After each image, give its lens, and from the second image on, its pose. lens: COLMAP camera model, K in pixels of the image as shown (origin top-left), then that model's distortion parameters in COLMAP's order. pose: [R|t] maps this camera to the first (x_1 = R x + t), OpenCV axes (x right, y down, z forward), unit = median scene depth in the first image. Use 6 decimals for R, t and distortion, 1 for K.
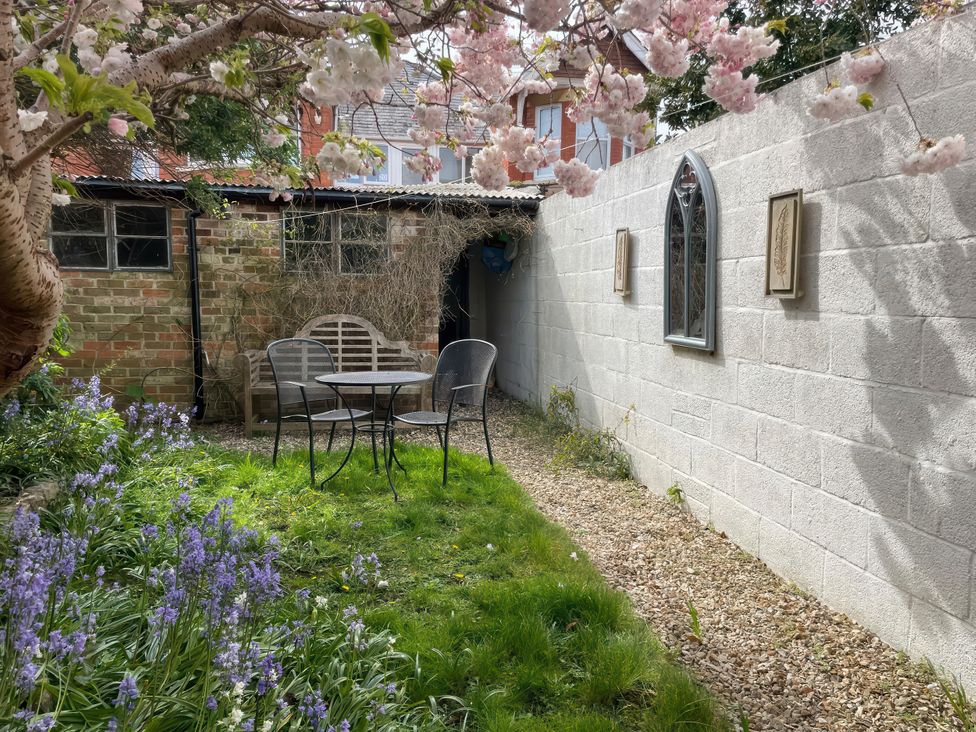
lens RADIAL K [[731.9, 0, 490.6], [0, 731.9, 369.2], [0, 0, 1]] dist [0.087732, -0.110841]
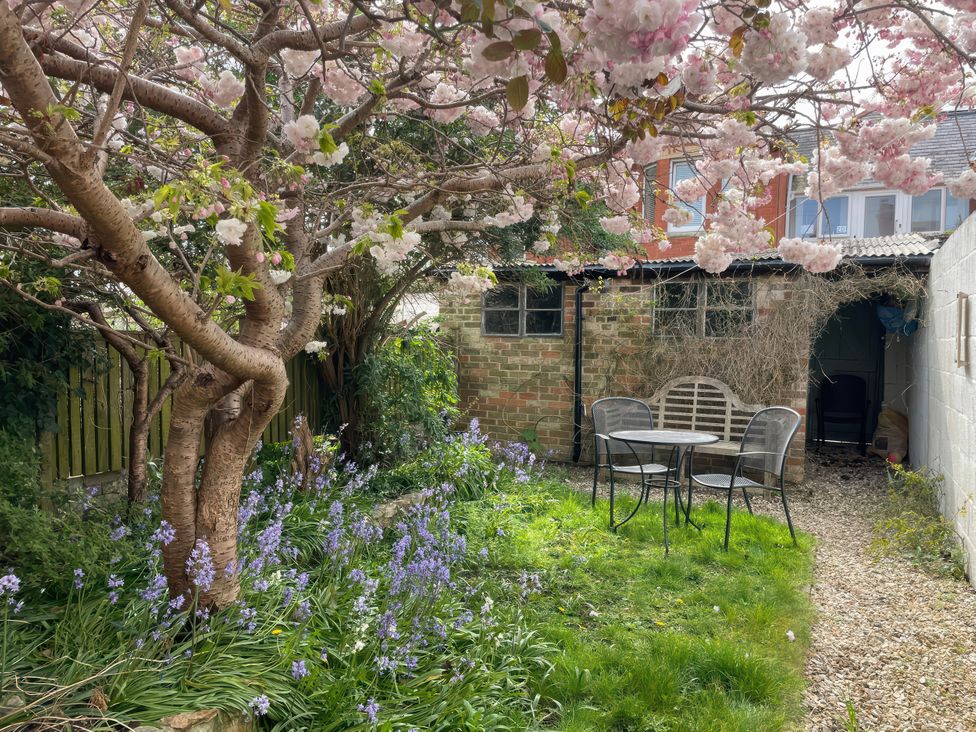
lens RADIAL K [[731.9, 0, 496.3], [0, 731.9, 360.8], [0, 0, 1]] dist [0.087732, -0.110841]
pose [[0.811571, 0.019999, -0.583912, 0.182736], [-0.069159, 0.995676, -0.062021, -0.010890], [0.580146, 0.090718, 0.809445, -0.031597]]
